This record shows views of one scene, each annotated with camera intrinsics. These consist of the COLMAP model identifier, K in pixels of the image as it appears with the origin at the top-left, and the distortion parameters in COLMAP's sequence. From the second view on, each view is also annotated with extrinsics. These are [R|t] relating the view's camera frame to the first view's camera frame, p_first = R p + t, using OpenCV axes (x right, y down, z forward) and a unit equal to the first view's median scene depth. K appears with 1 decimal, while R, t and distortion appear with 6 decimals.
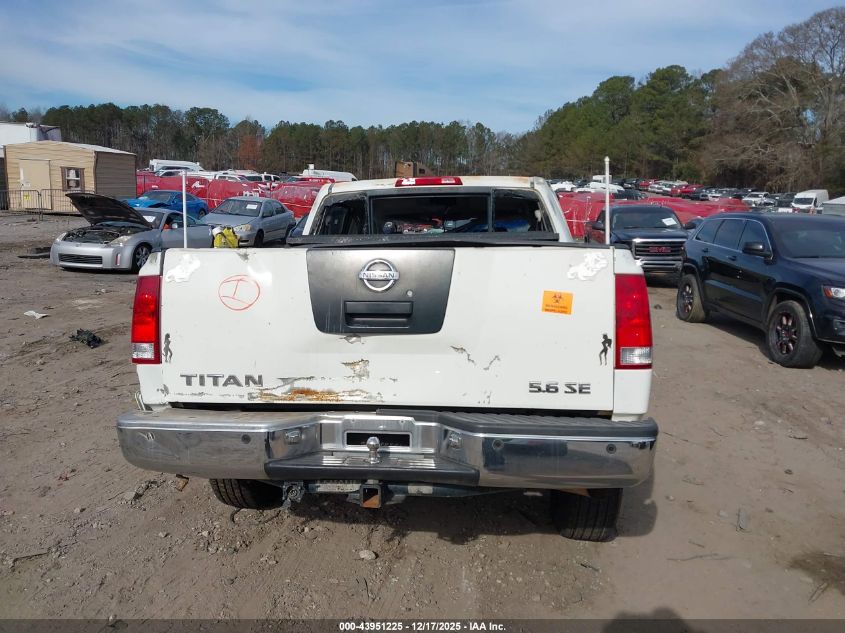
lens RADIAL K [[690.7, 0, 430.3], [0, 690.7, 312.3], [0, 0, 1]] dist [0.019141, -0.002915]
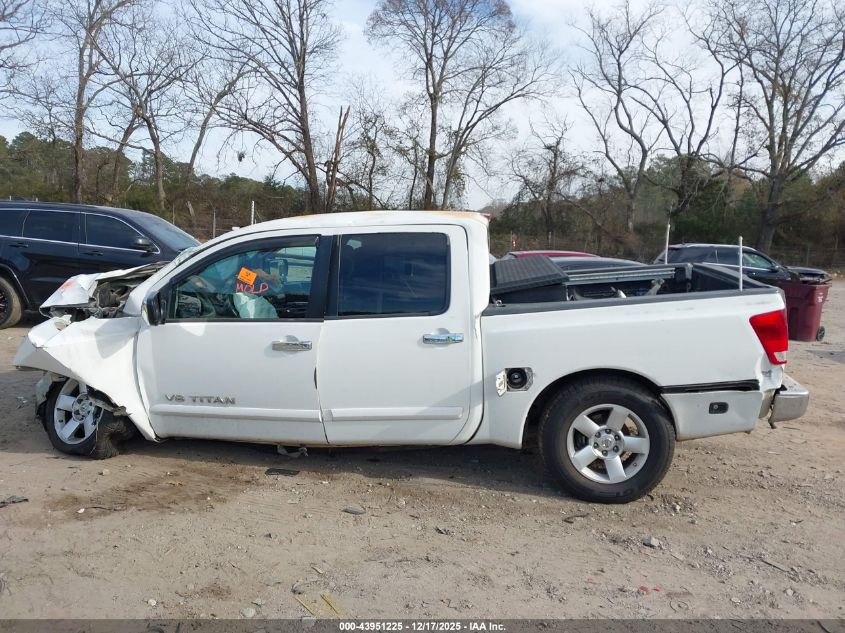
lens RADIAL K [[705.8, 0, 422.5], [0, 705.8, 316.5], [0, 0, 1]] dist [0.007683, 0.001725]
pose [[-0.105278, -0.158597, 0.981715, -0.144368], [0.080532, 0.982599, 0.167376, -0.027772], [-0.991177, 0.096680, -0.090674, 0.147509]]
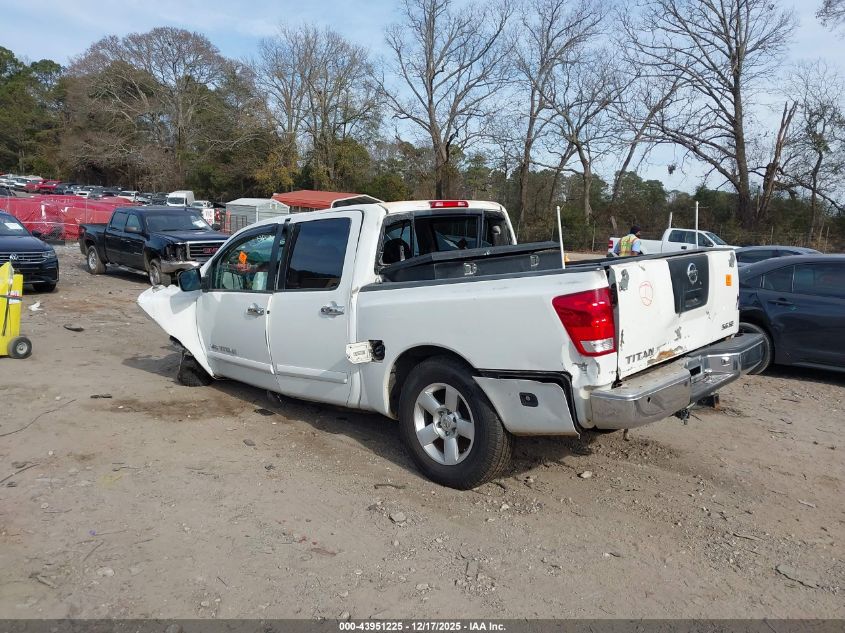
lens RADIAL K [[690.7, 0, 430.3], [0, 690.7, 312.3], [0, 0, 1]] dist [0.019141, -0.002915]
pose [[0.575481, -0.118769, 0.809145, -0.125618], [0.112728, 0.991474, 0.065357, -0.009805], [-0.810008, 0.053601, 0.583963, 0.037912]]
